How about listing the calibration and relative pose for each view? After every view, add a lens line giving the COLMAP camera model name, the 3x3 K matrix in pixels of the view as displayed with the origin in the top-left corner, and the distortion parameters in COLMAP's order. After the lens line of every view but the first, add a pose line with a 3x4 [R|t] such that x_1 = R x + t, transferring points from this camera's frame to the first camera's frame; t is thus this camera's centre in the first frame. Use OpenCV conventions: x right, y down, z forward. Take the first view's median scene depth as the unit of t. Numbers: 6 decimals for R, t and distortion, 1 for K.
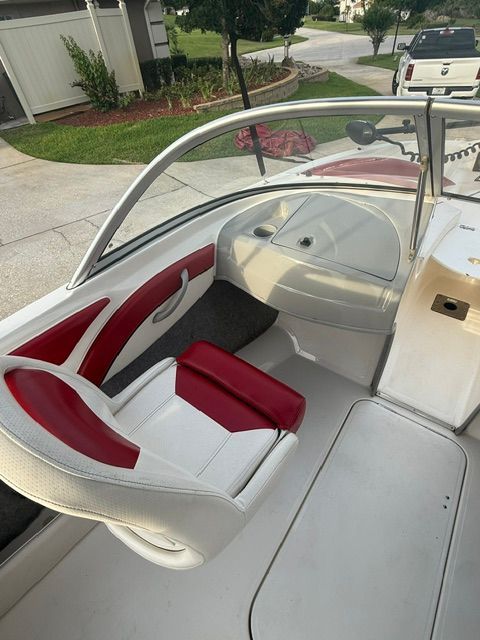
lens RADIAL K [[327.0, 0, 240.0], [0, 327.0, 320.0], [0, 0, 1]] dist [-0.000365, -0.000952]
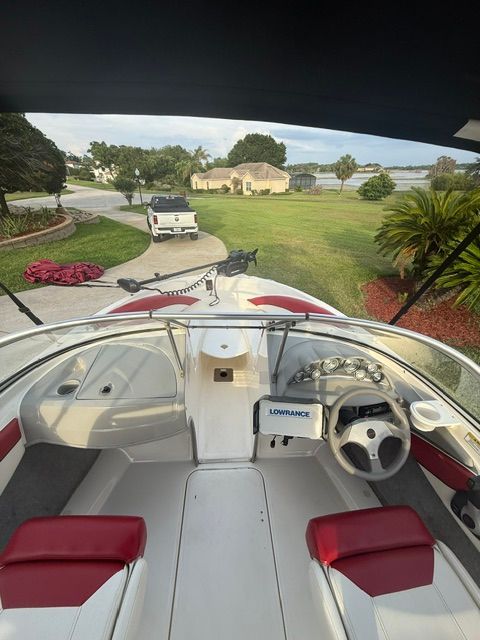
lens RADIAL K [[254.6, 0, 240.0], [0, 254.6, 320.0], [0, 0, 1]] dist [-0.000327, -0.000103]
pose [[0.776124, -0.237803, 0.584022, 0.055012], [0.375272, 0.918486, -0.124719, -0.102765], [-0.506757, 0.315965, 0.802099, -0.106518]]
